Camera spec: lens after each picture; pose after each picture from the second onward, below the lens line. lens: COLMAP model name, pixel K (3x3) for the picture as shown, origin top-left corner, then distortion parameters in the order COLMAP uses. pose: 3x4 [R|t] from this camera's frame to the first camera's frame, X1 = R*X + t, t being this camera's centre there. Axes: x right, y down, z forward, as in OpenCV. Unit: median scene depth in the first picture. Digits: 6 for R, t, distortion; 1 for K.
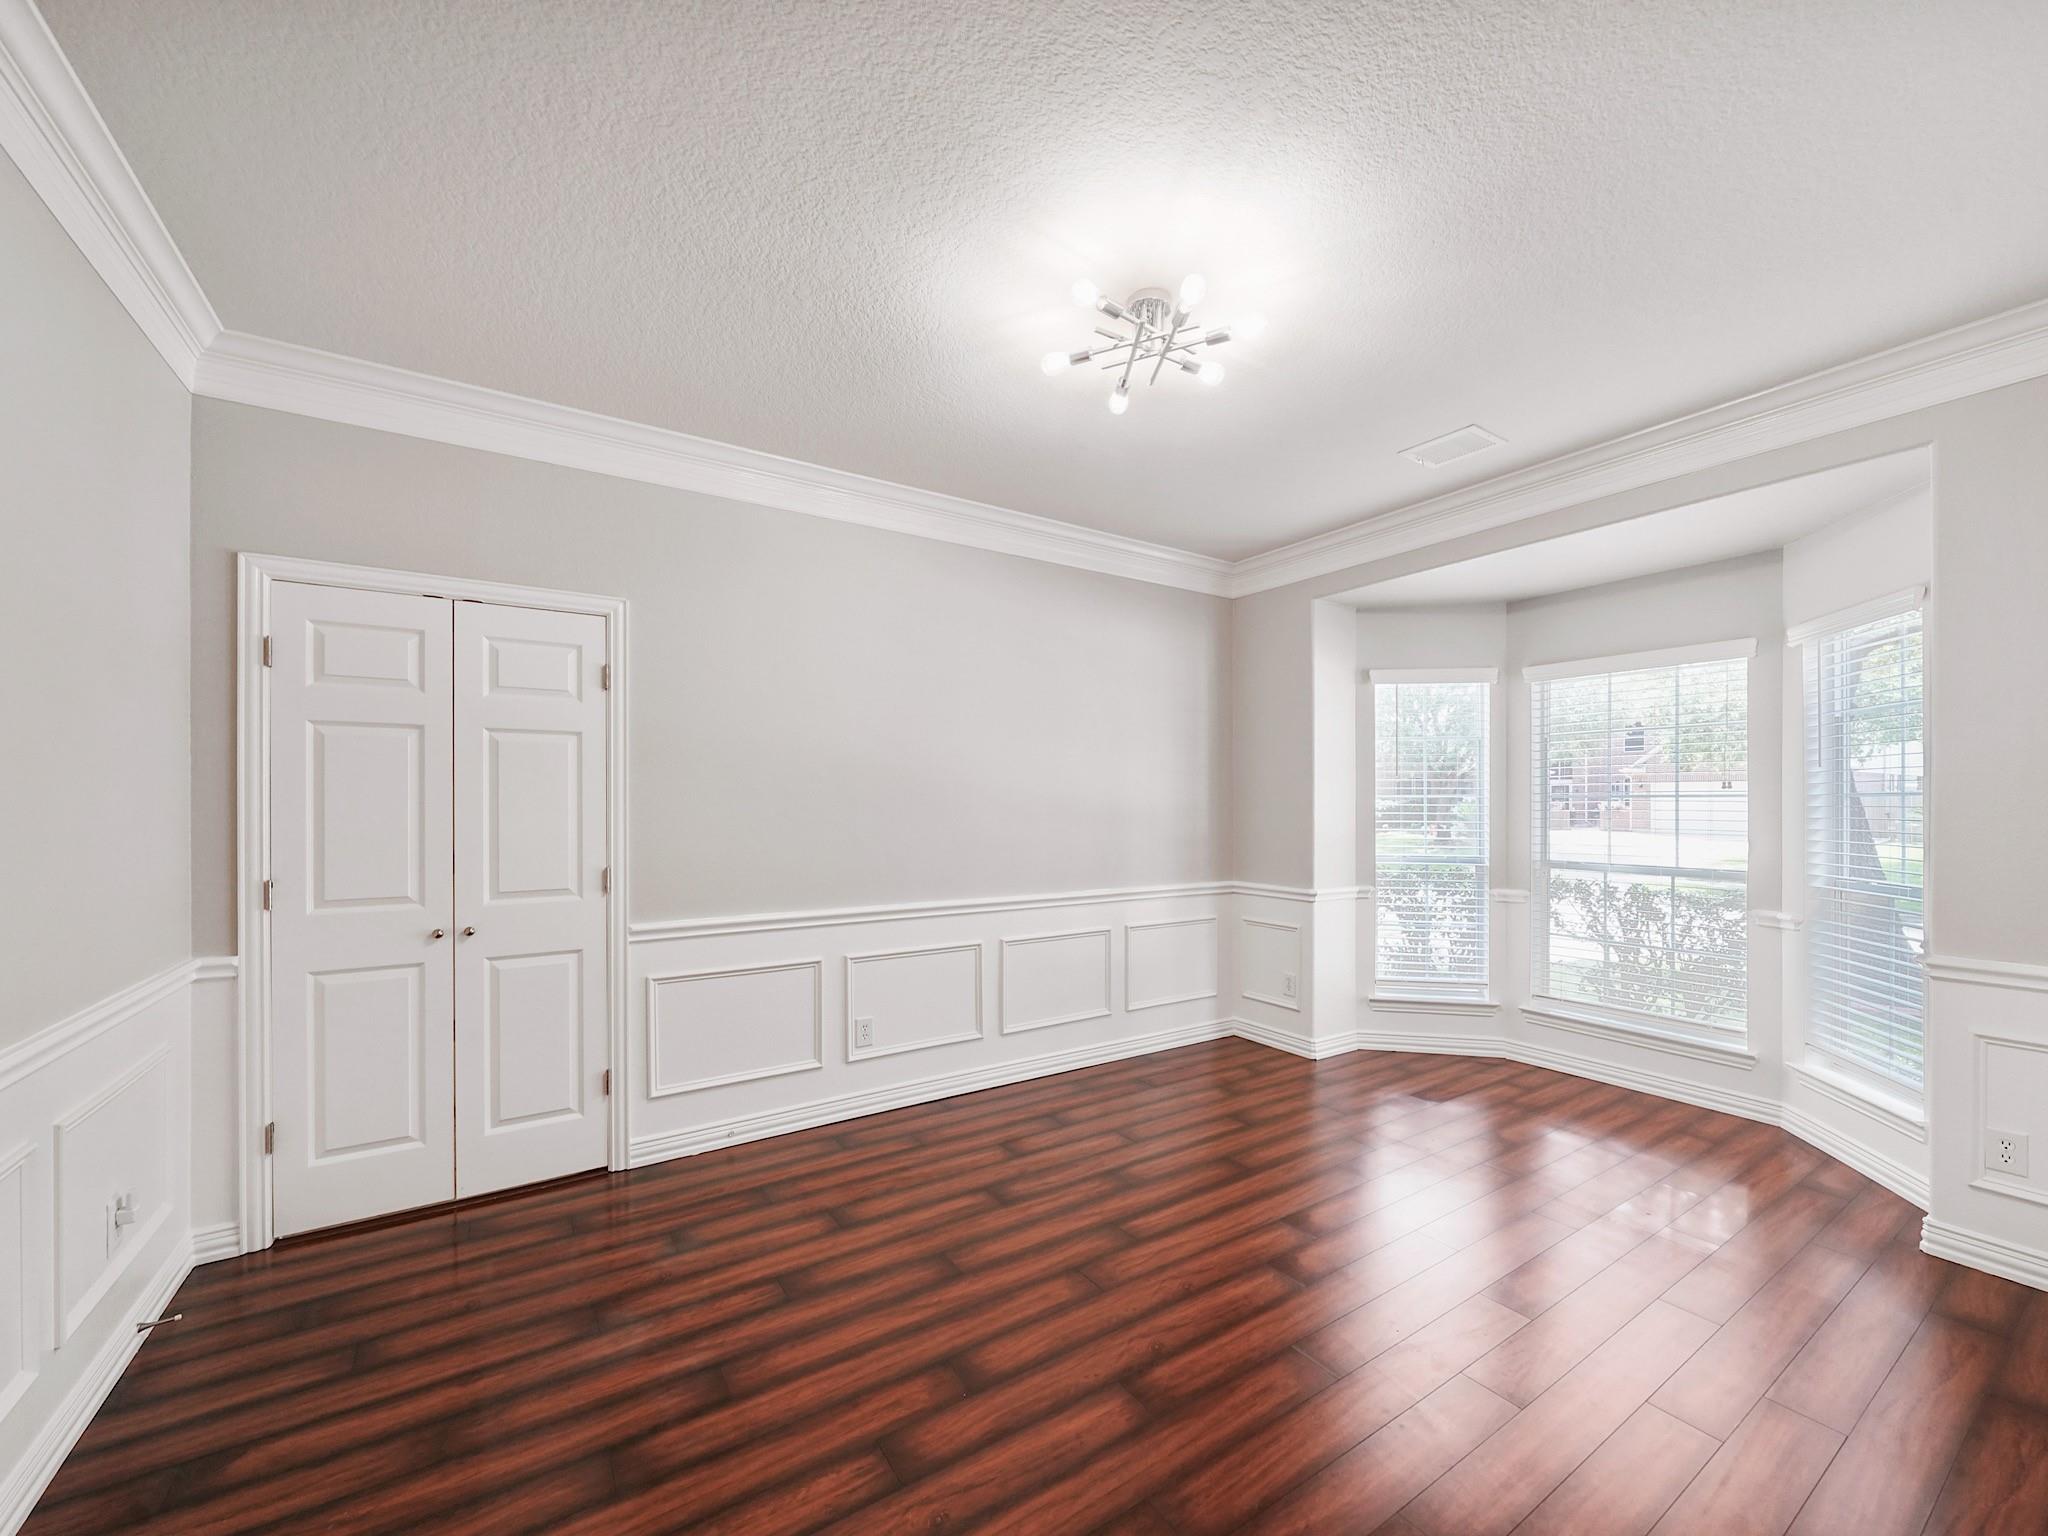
lens RADIAL K [[808.3, 0, 1027.7], [0, 808.3, 802.5], [0, 0, 1]] dist [-0.001109, -0.000503]
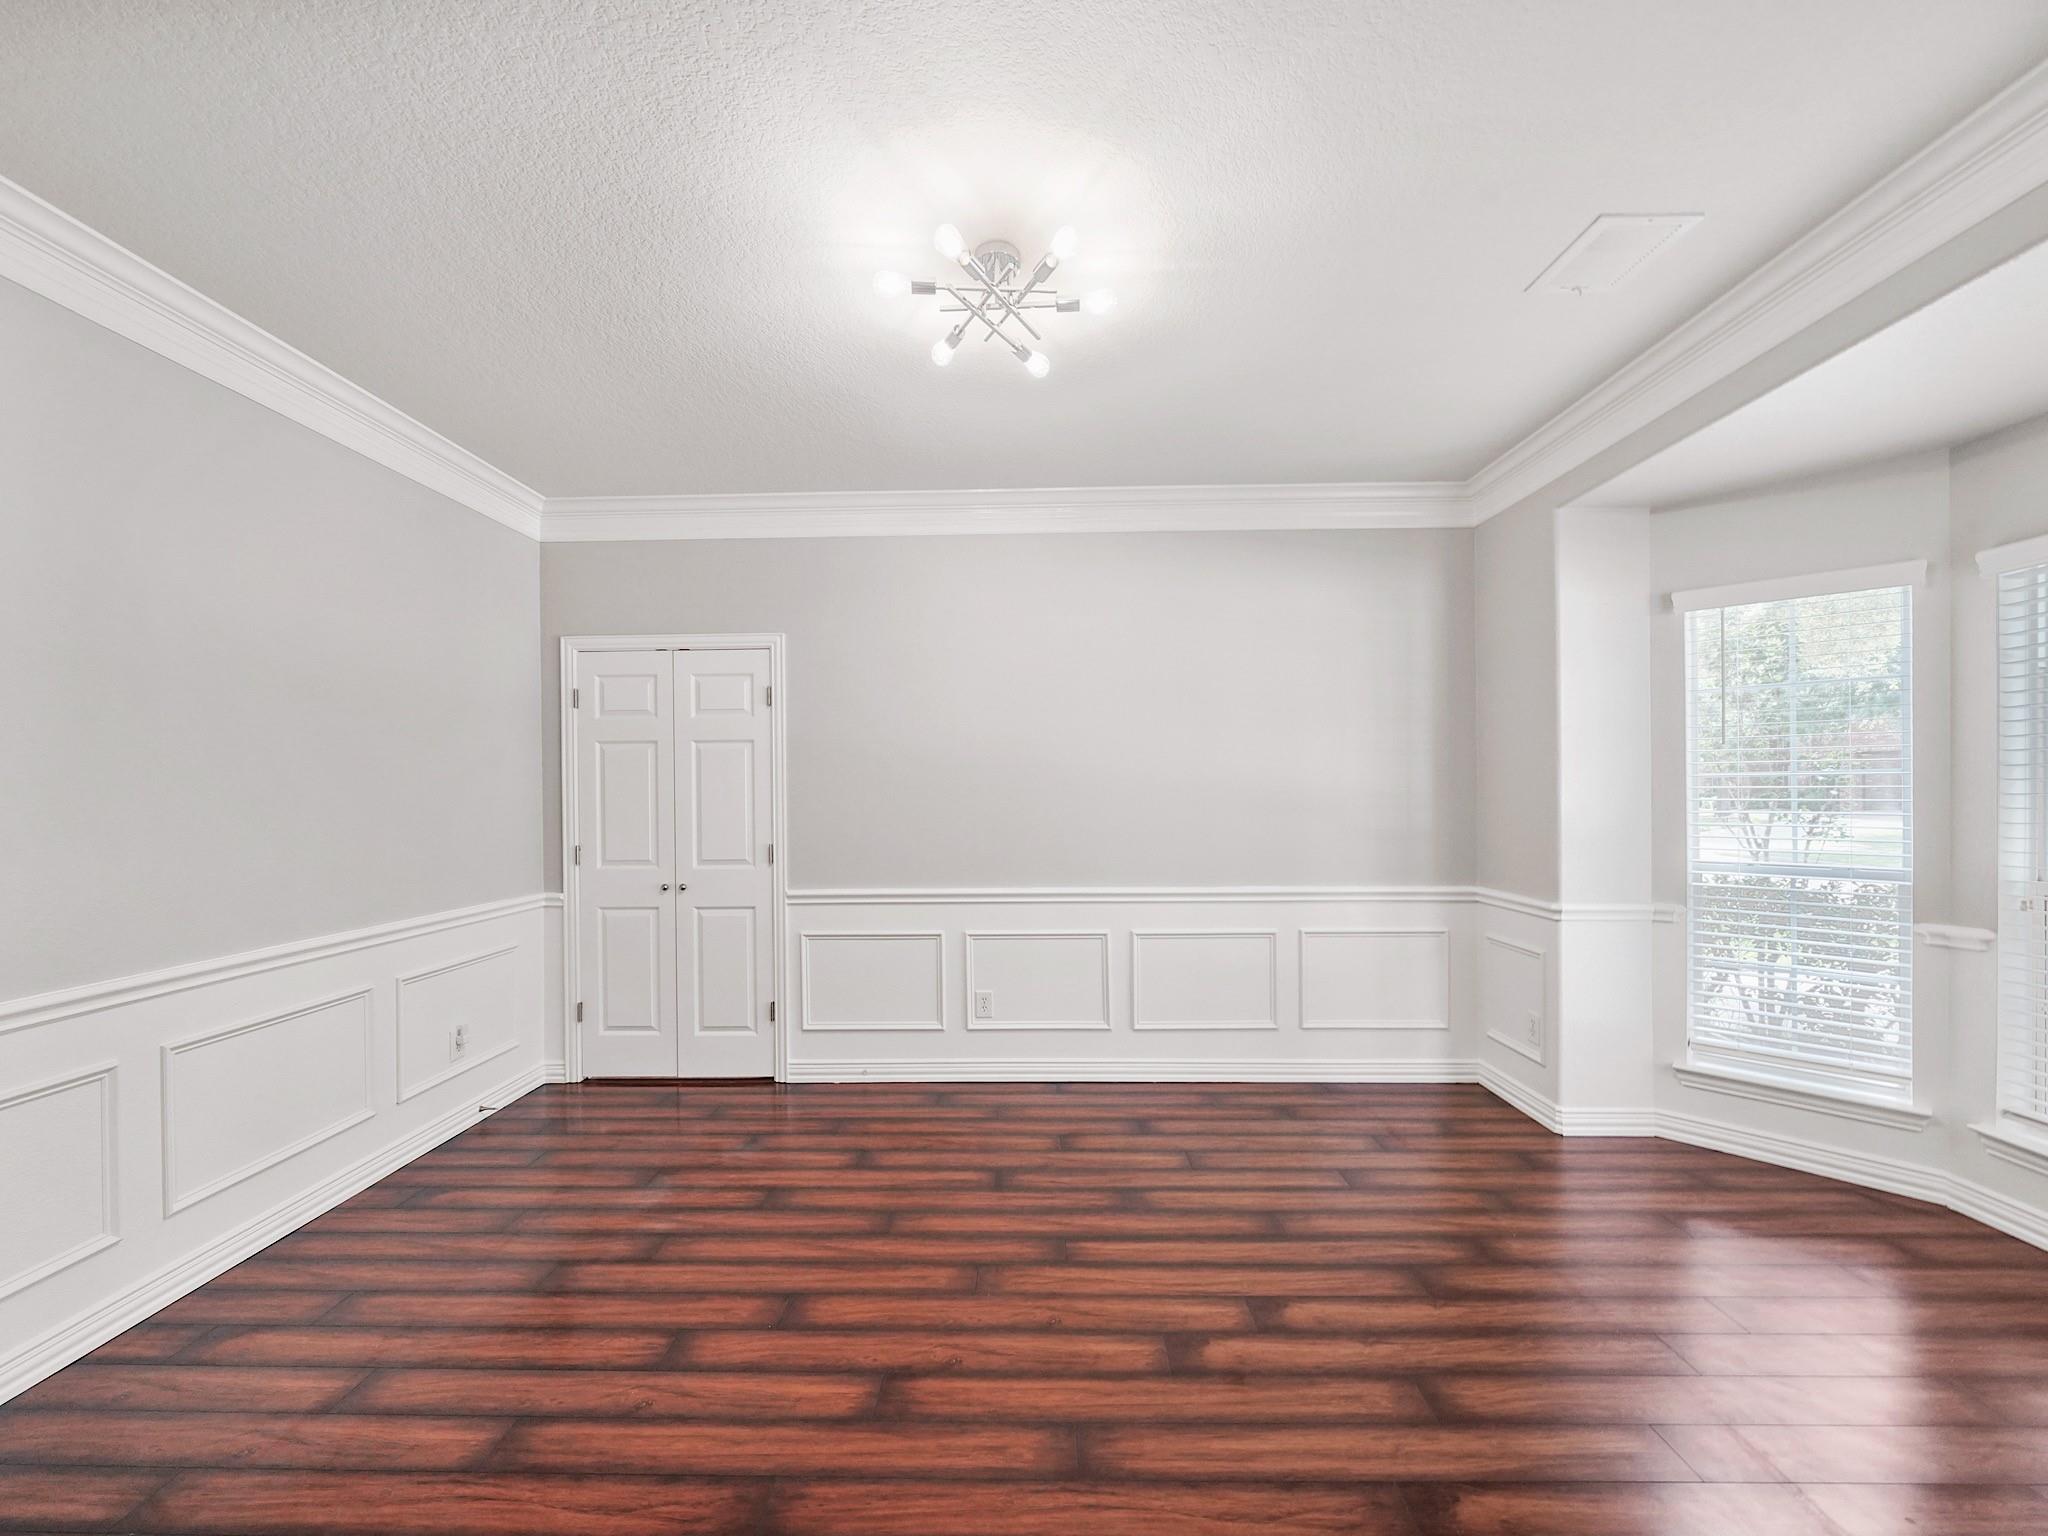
lens RADIAL K [[788.3, 0, 1021.0], [0, 788.3, 792.0], [0, 0, 1]] dist [-0.002054, -0.000482]
pose [[0.825243, -0.007890, -0.564723, 0.509252], [0.010279, 0.999947, 0.001051, 0.000211], [0.564684, -0.006672, 0.825280, 0.189083]]
